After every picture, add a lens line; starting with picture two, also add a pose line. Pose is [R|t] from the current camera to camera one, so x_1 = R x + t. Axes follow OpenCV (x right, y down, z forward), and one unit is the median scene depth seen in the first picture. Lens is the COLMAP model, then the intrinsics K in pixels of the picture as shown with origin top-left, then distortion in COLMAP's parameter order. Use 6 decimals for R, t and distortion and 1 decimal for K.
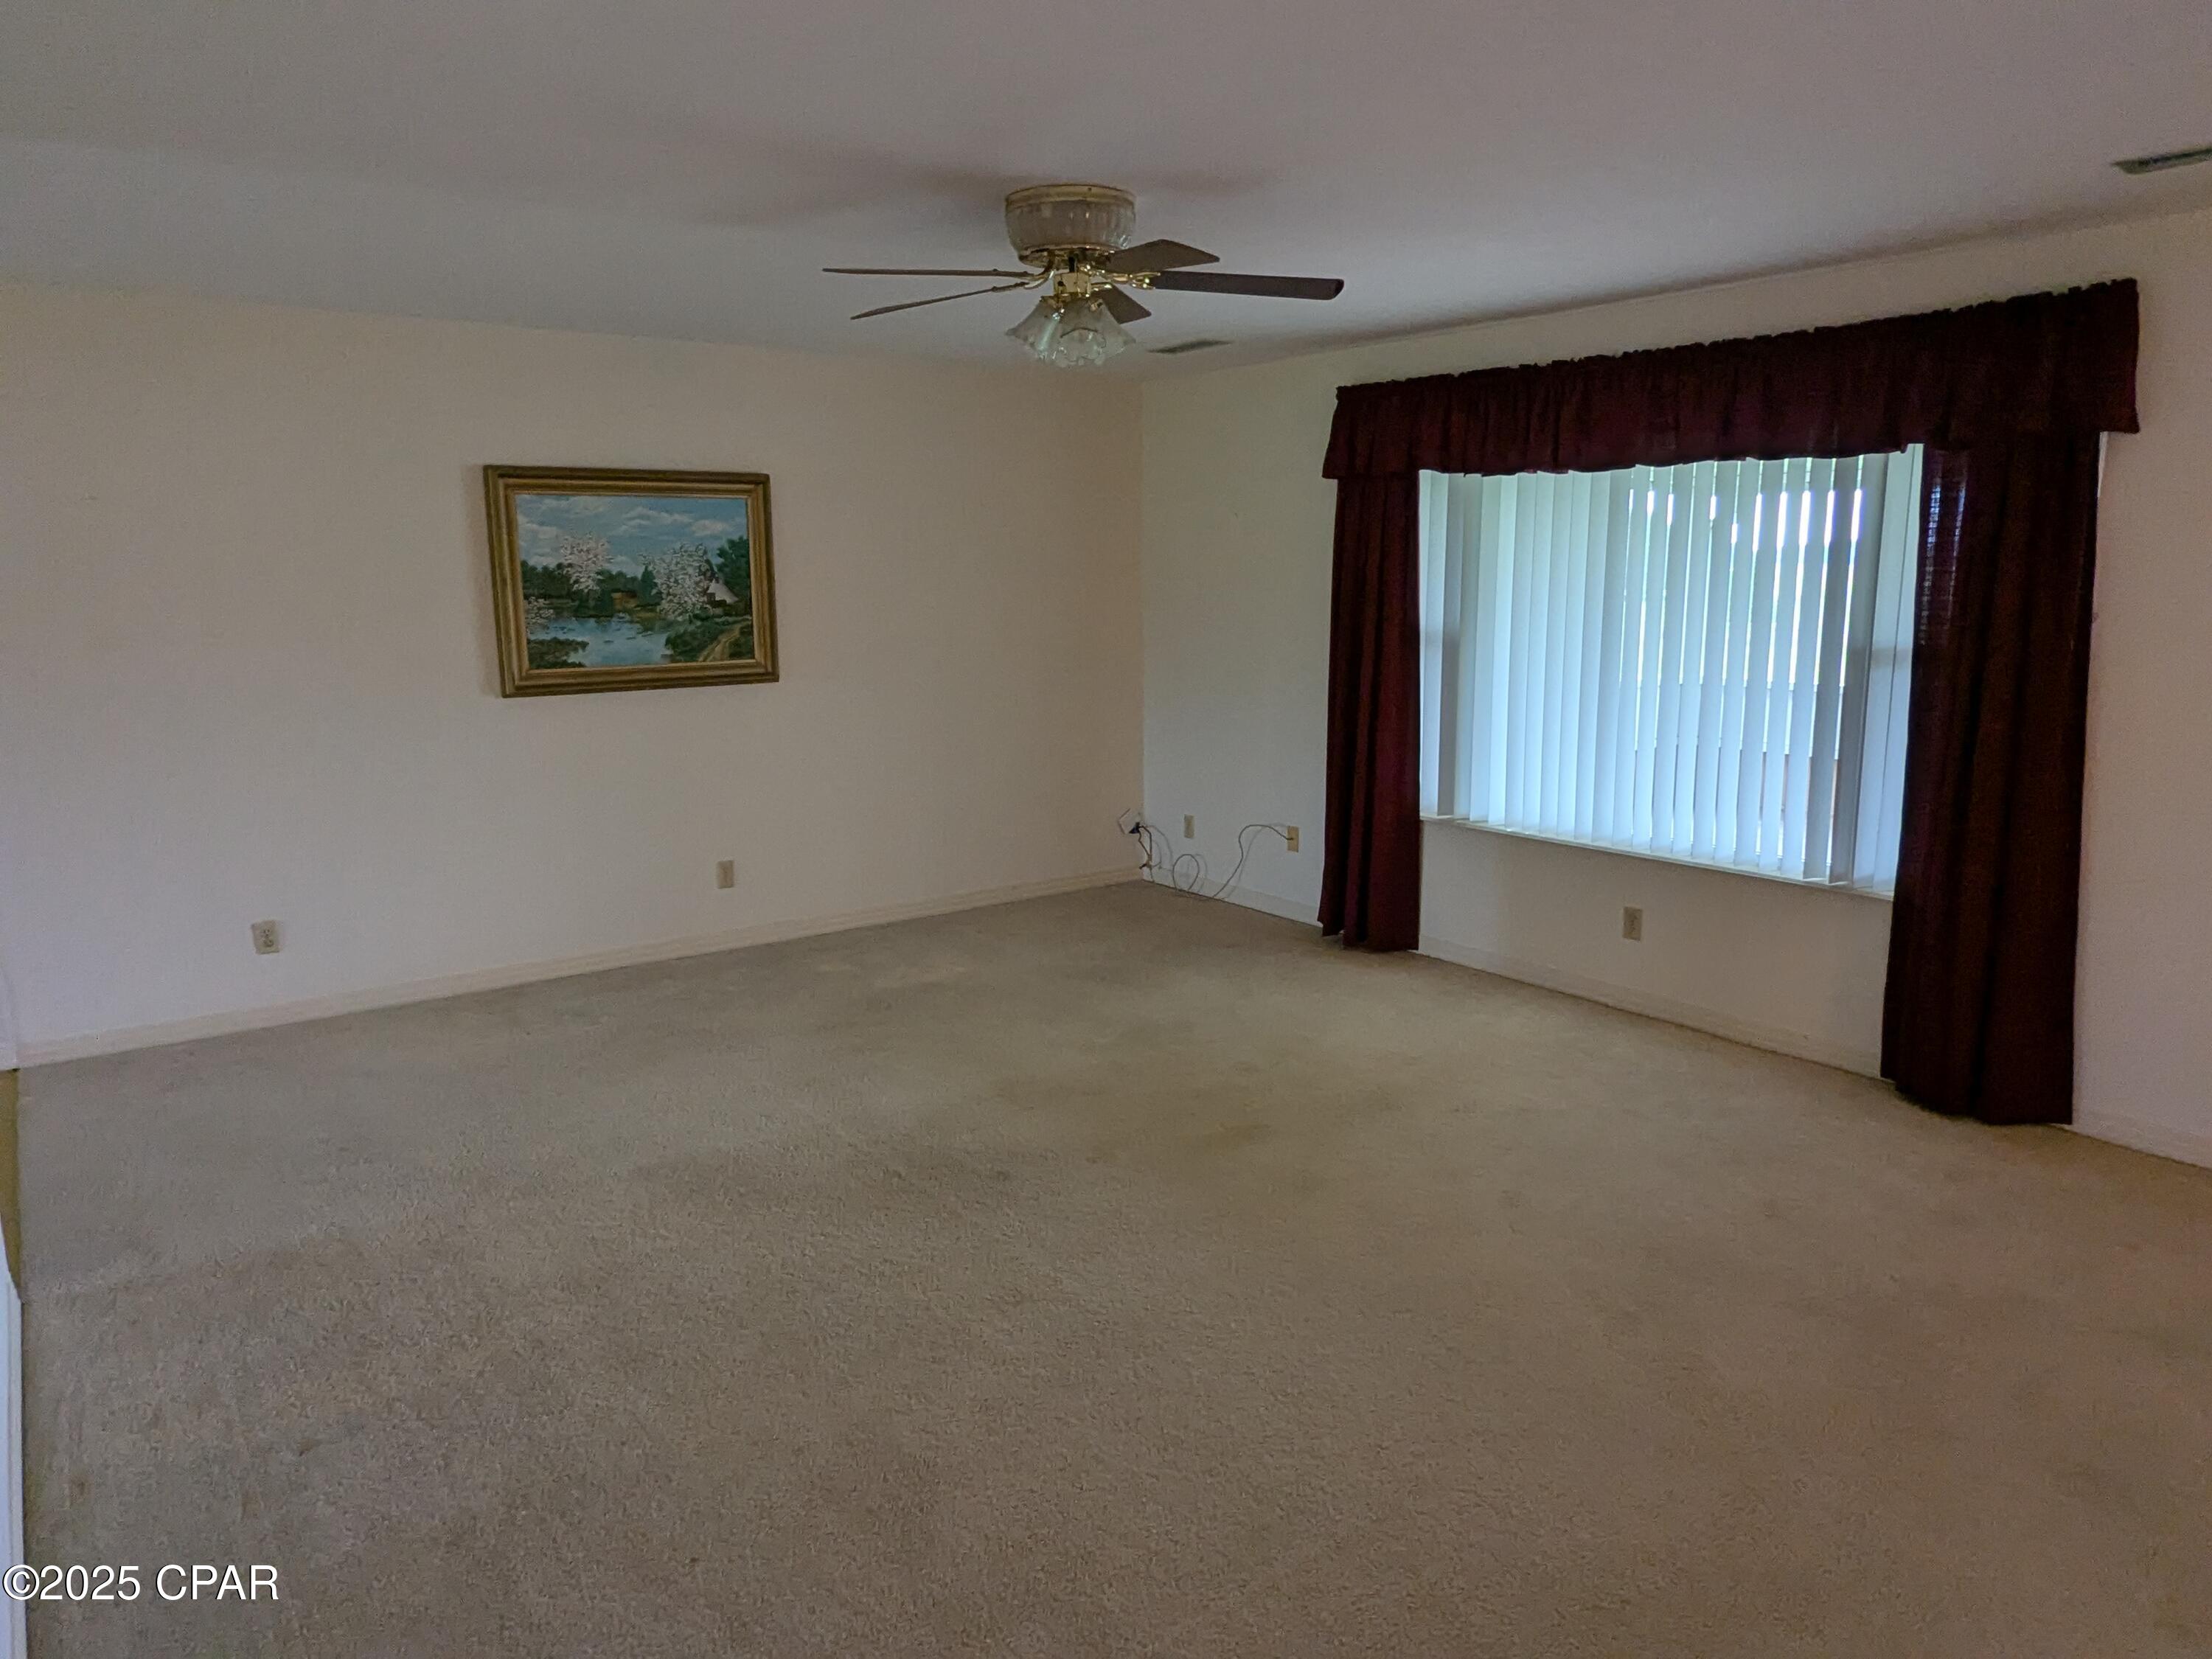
lens RADIAL K [[1450.4, 0, 1106.0], [0, 1450.4, 829.5], [0, 0, 1]] dist [-0.024032, -0.000625]
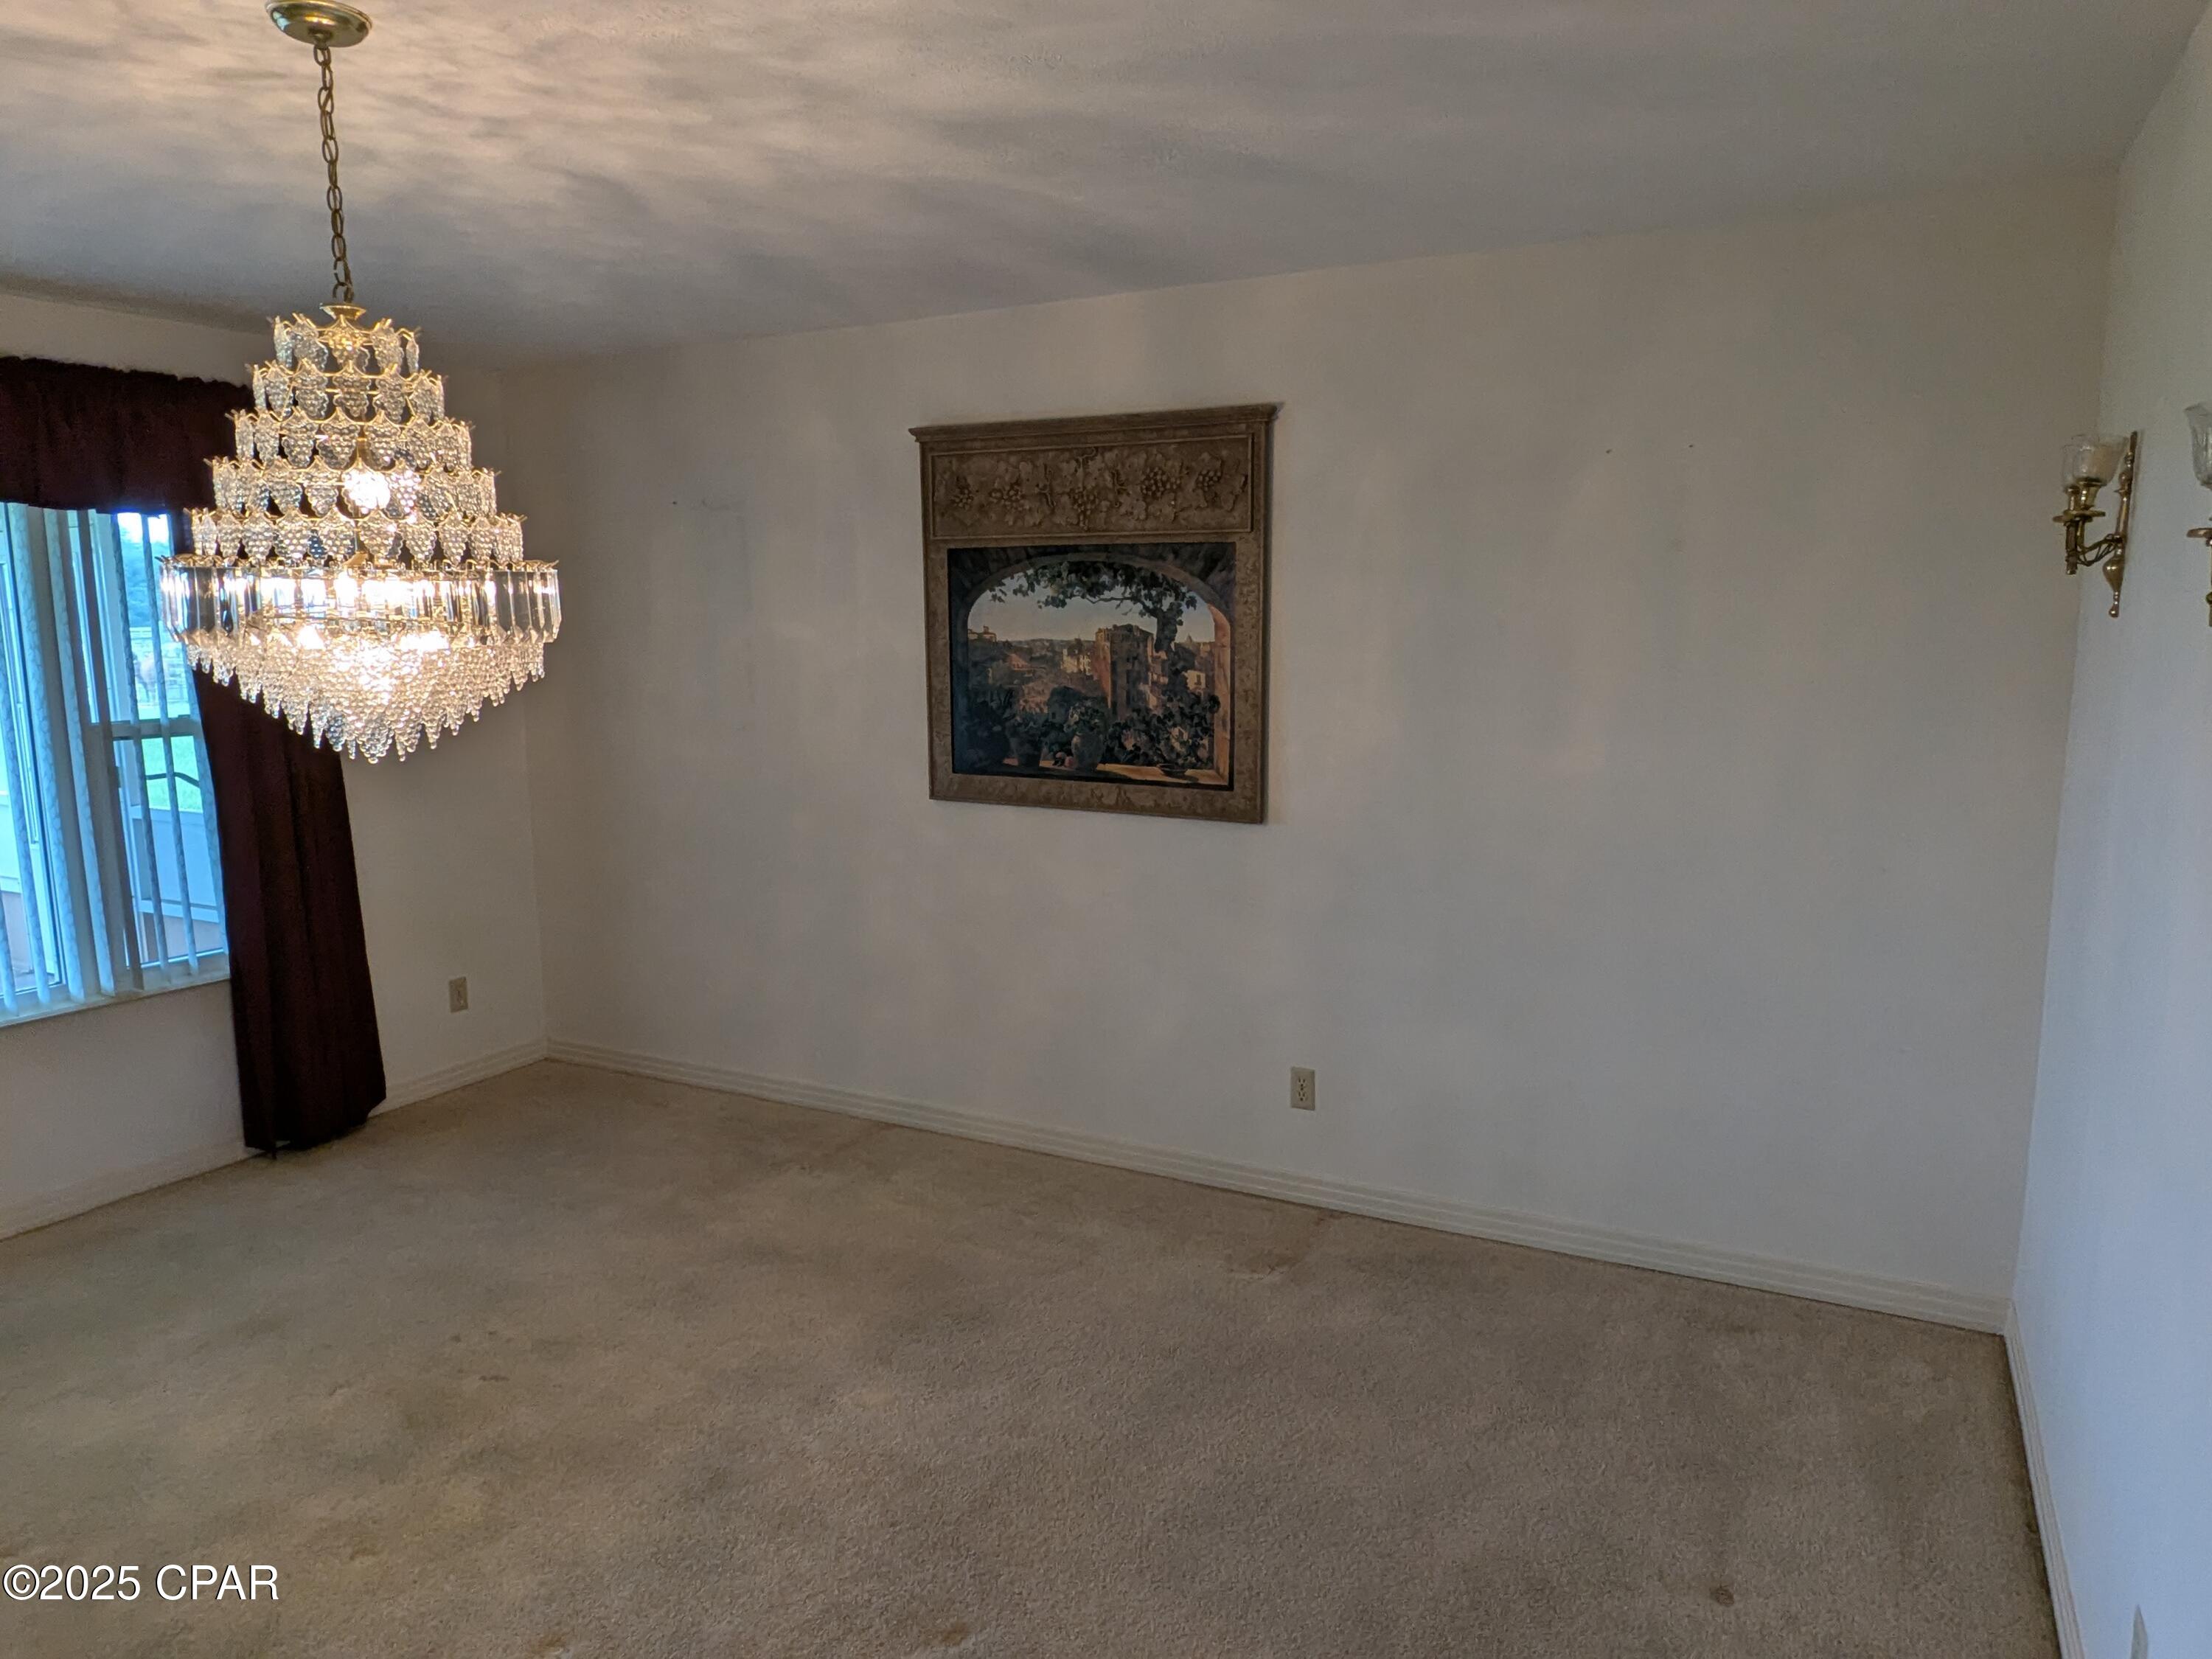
lens RADIAL K [[1450.4, 0, 1106.0], [0, 1450.4, 829.5], [0, 0, 1]] dist [-0.024032, -0.000625]
pose [[-0.429809, -0.131457, 0.893299, -0.581278], [0.154186, 0.964128, 0.216066, -0.169265], [-0.889658, 0.230602, -0.394121, 0.855151]]
